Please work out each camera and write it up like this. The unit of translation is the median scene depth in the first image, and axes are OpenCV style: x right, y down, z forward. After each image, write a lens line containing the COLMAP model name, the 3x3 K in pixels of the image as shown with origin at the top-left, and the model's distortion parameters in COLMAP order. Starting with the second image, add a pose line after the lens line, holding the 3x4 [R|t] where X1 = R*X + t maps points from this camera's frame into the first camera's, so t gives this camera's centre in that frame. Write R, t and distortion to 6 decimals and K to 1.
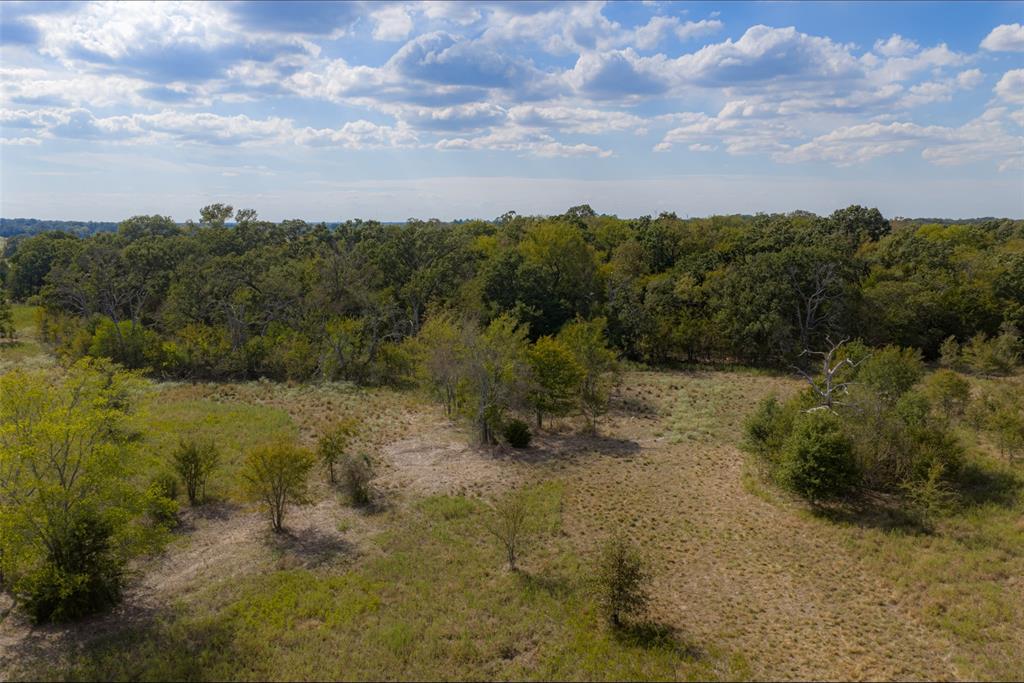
lens RADIAL K [[843.4, 0, 509.9], [0, 843.4, 340.9], [0, 0, 1]] dist [0.005229, -0.005916]
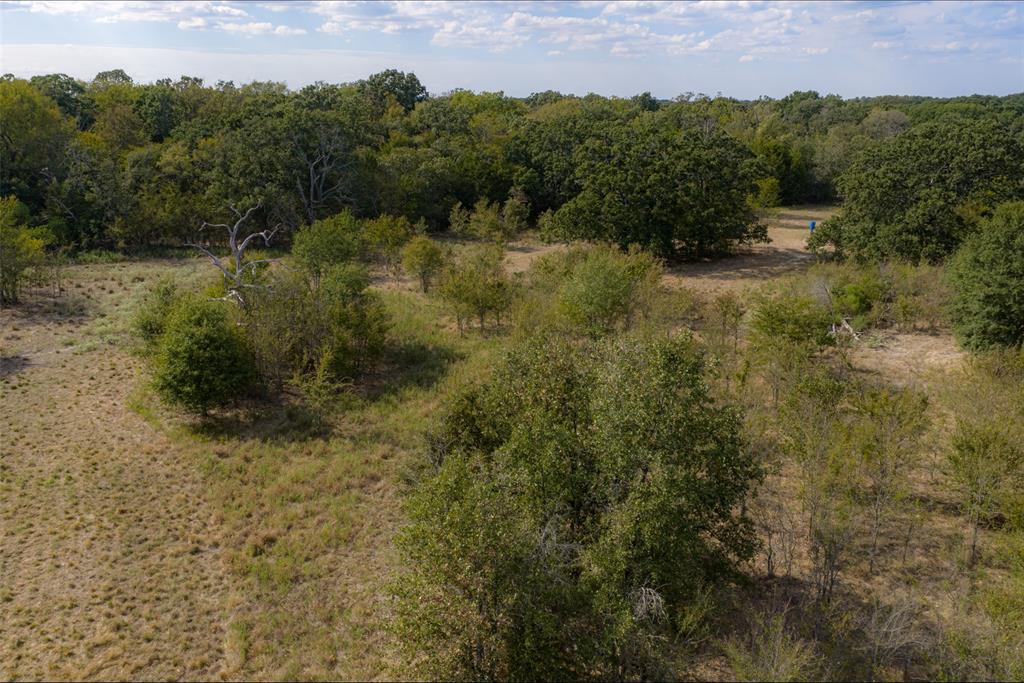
lens RADIAL K [[843.4, 0, 515.0], [0, 843.4, 342.1], [0, 0, 1]] dist [0.005229, -0.005916]
pose [[0.904160, -0.110591, 0.412630, 0.160125], [0.053379, 0.987587, 0.147724, 0.011795], [-0.423845, -0.111540, 0.898840, 0.086355]]
